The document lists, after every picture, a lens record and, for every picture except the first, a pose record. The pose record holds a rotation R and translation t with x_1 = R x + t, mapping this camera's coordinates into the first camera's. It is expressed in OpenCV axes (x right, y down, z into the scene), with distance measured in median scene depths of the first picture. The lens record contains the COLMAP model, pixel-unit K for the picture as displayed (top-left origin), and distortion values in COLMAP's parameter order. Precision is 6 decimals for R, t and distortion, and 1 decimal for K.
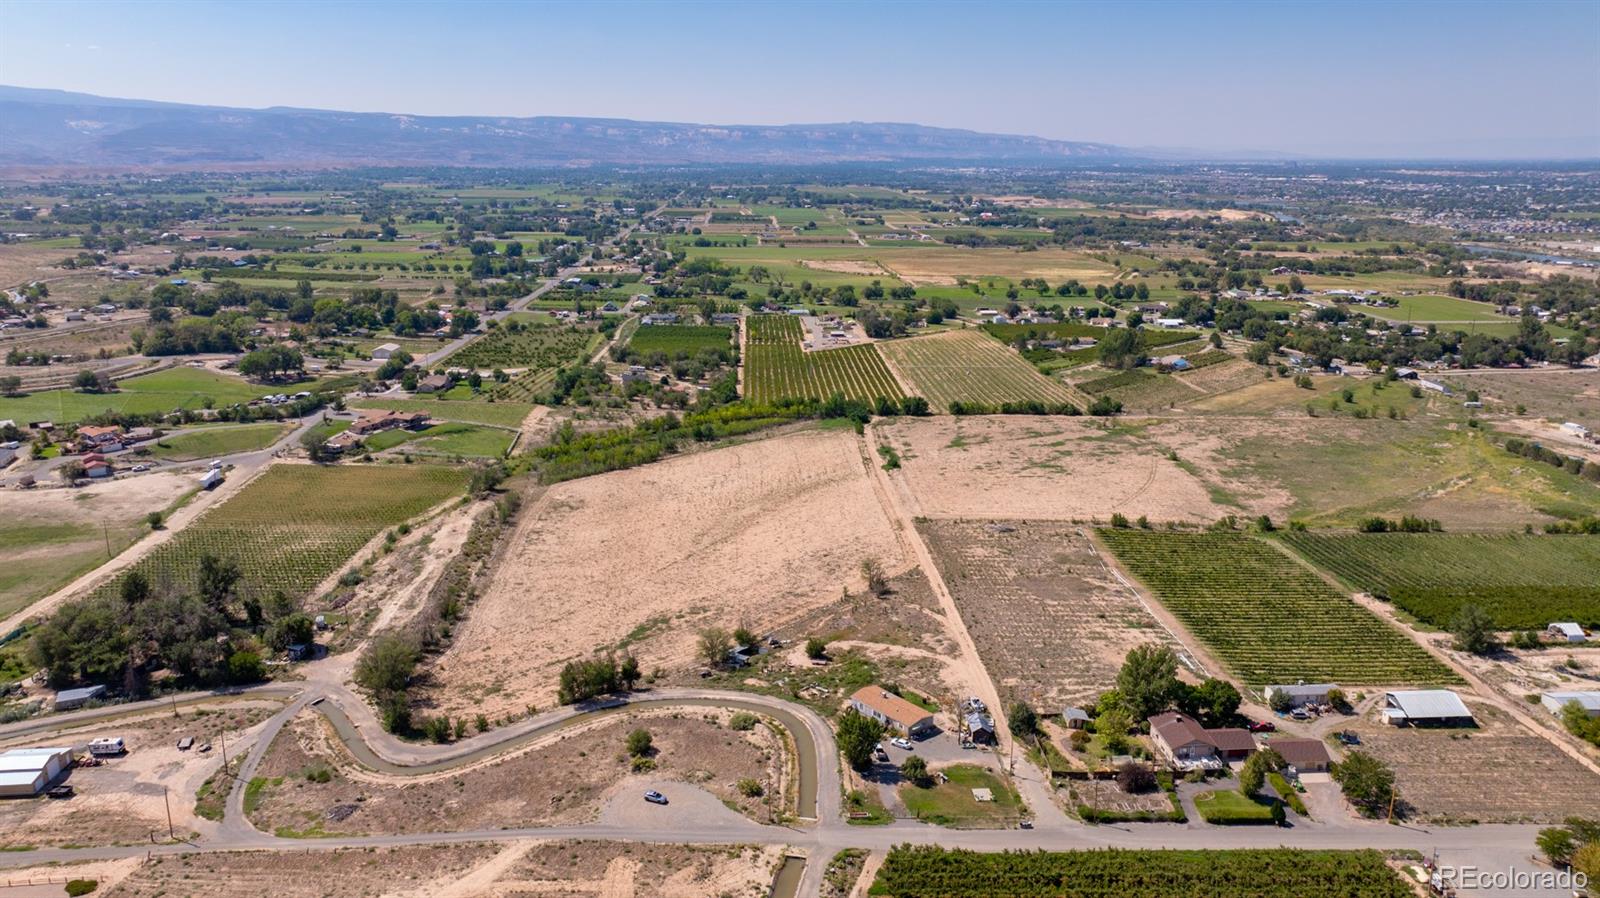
lens RADIAL K [[1124.8, 0, 802.9], [0, 1124.8, 435.0], [0, 0, 1]] dist [-0.030628, 0.027986]
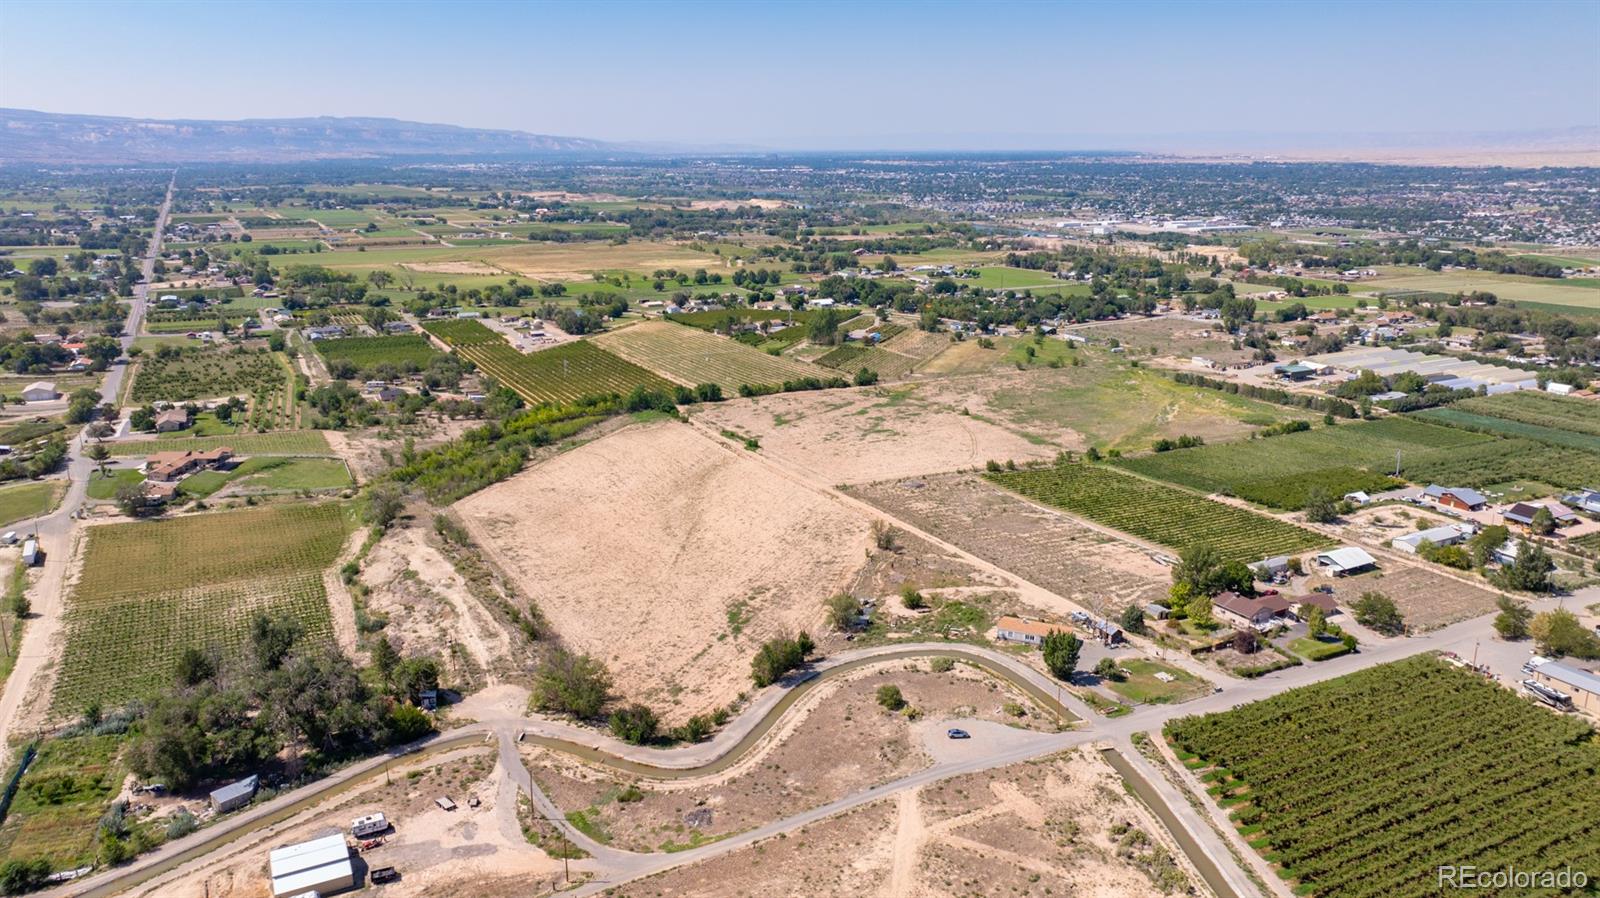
lens RADIAL K [[1124.8, 0, 805.6], [0, 1124.8, 439.2], [0, 0, 1]] dist [-0.030628, 0.027986]
pose [[0.904259, -0.110830, 0.412349, -0.326143], [0.107672, 0.993704, 0.030966, -0.006902], [-0.413185, 0.016397, 0.910499, 0.025799]]
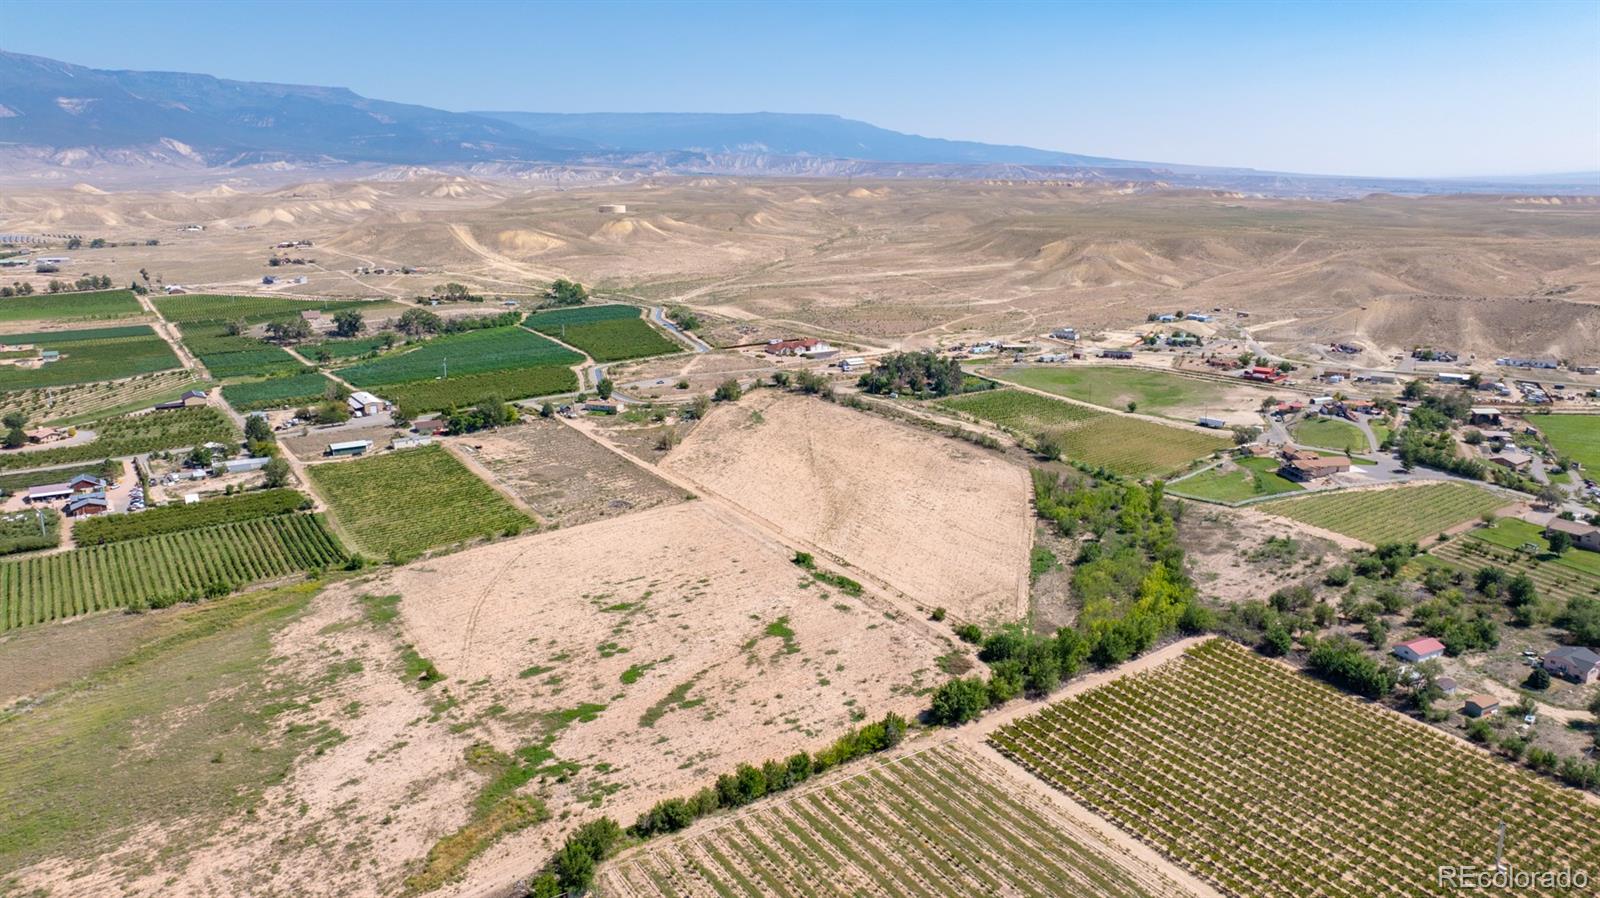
lens RADIAL K [[1124.8, 0, 804.4], [0, 1124.8, 431.7], [0, 0, 1]] dist [-0.030628, 0.027986]
pose [[-0.860187, 0.109065, -0.498179, 0.489751], [-0.132213, 0.895772, 0.424396, -0.412011], [0.492542, 0.430925, -0.756112, 1.651516]]
